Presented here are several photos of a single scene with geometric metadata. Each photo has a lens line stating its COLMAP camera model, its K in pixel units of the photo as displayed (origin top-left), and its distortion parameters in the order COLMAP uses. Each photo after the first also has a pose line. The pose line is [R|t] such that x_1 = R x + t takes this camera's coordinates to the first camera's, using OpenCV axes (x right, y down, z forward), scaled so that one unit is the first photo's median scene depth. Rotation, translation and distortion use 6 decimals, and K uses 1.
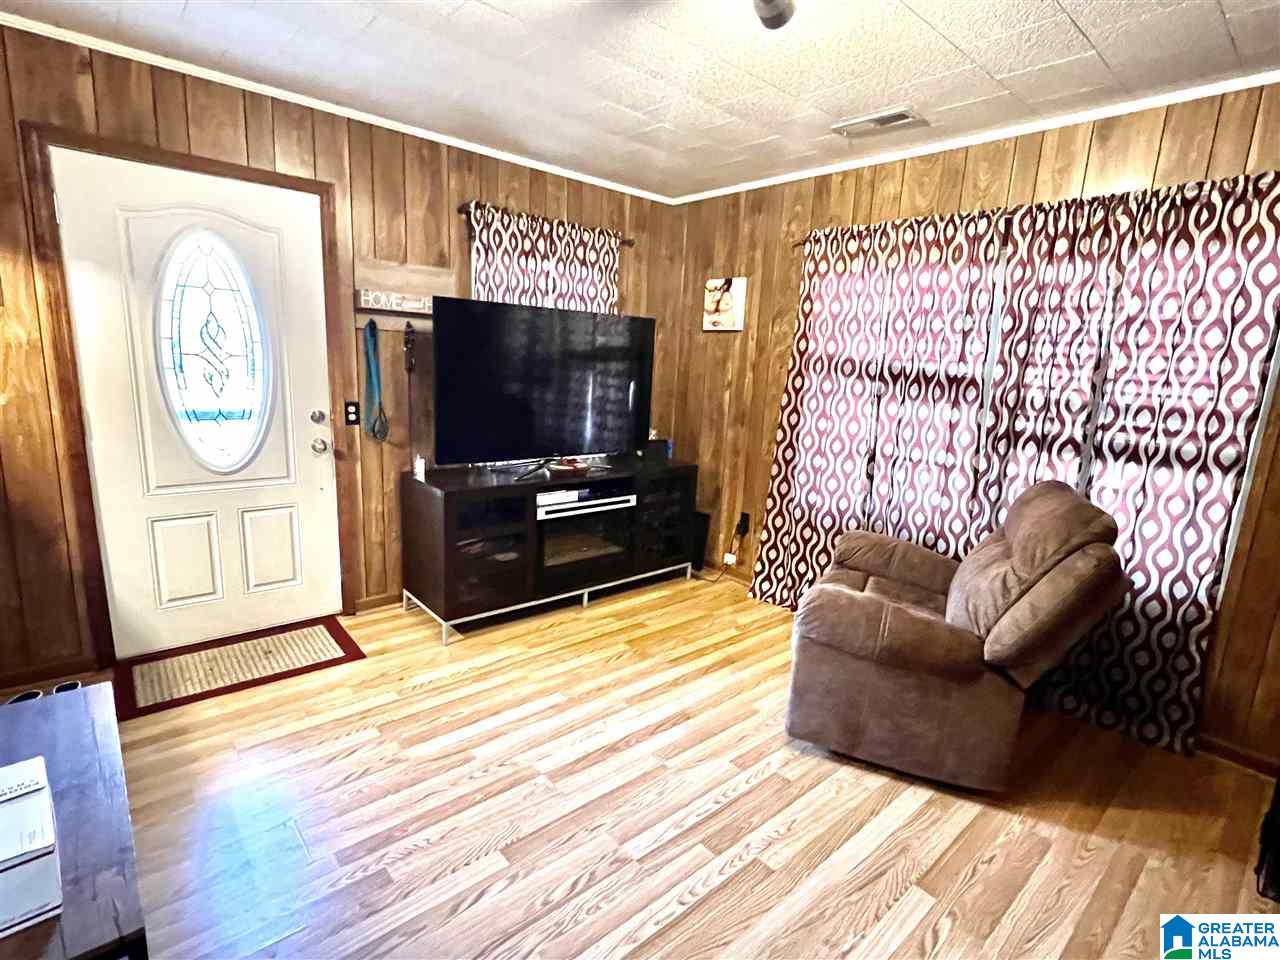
lens RADIAL K [[629.9, 0, 640.3], [0, 629.9, 479.9], [0, 0, 1]] dist [-0.001250, -0.000075]
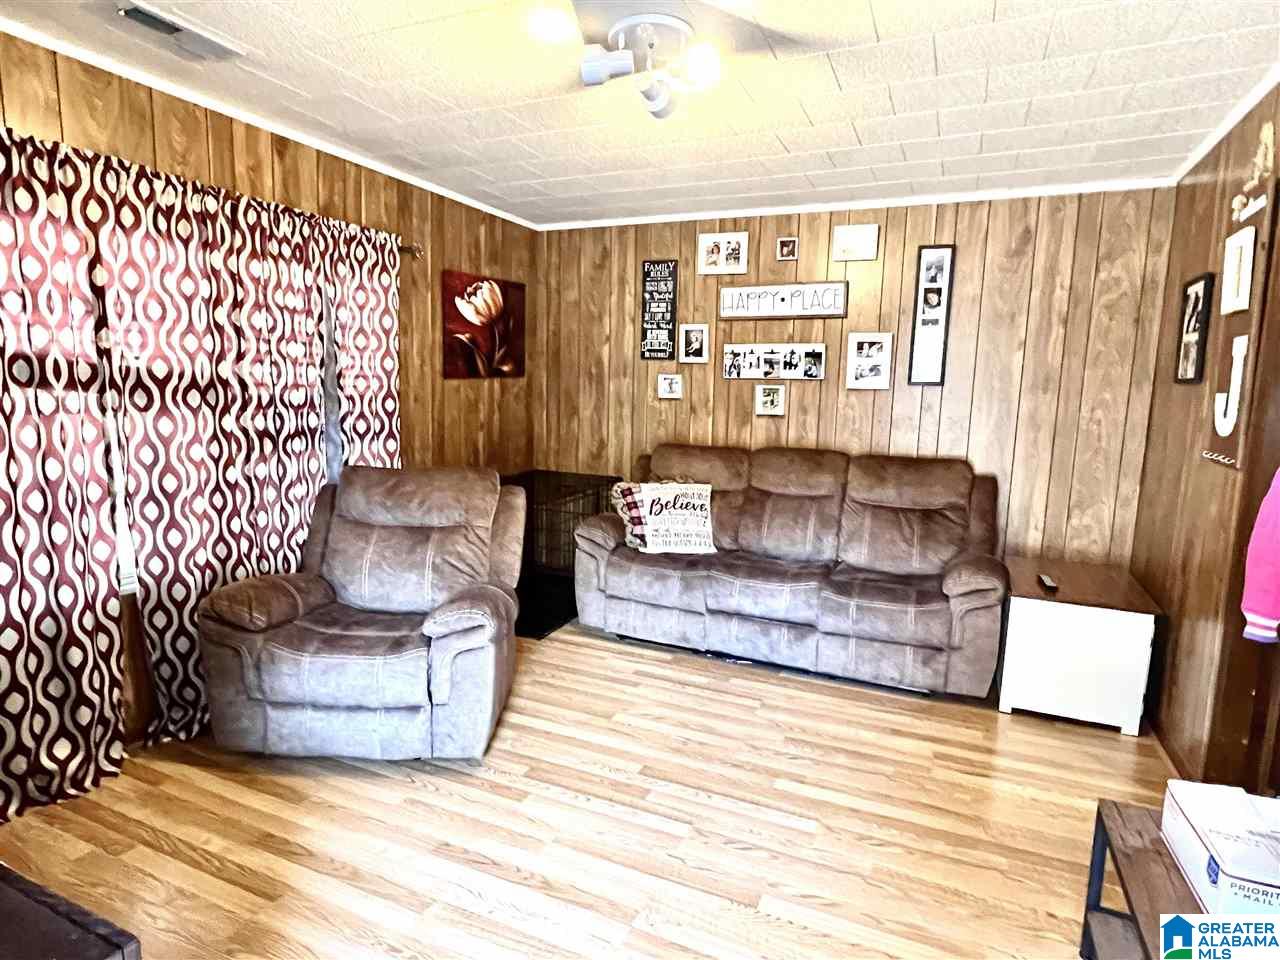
lens RADIAL K [[710.5, 0, 640.2], [0, 710.5, 481.6], [0, 0, 1]] dist [-0.000933, -0.000065]
pose [[-0.413036, -0.180226, 0.892704, -0.715528], [0.130349, 0.958432, 0.253806, -0.231462], [-0.901338, 0.221194, -0.372374, 1.023123]]
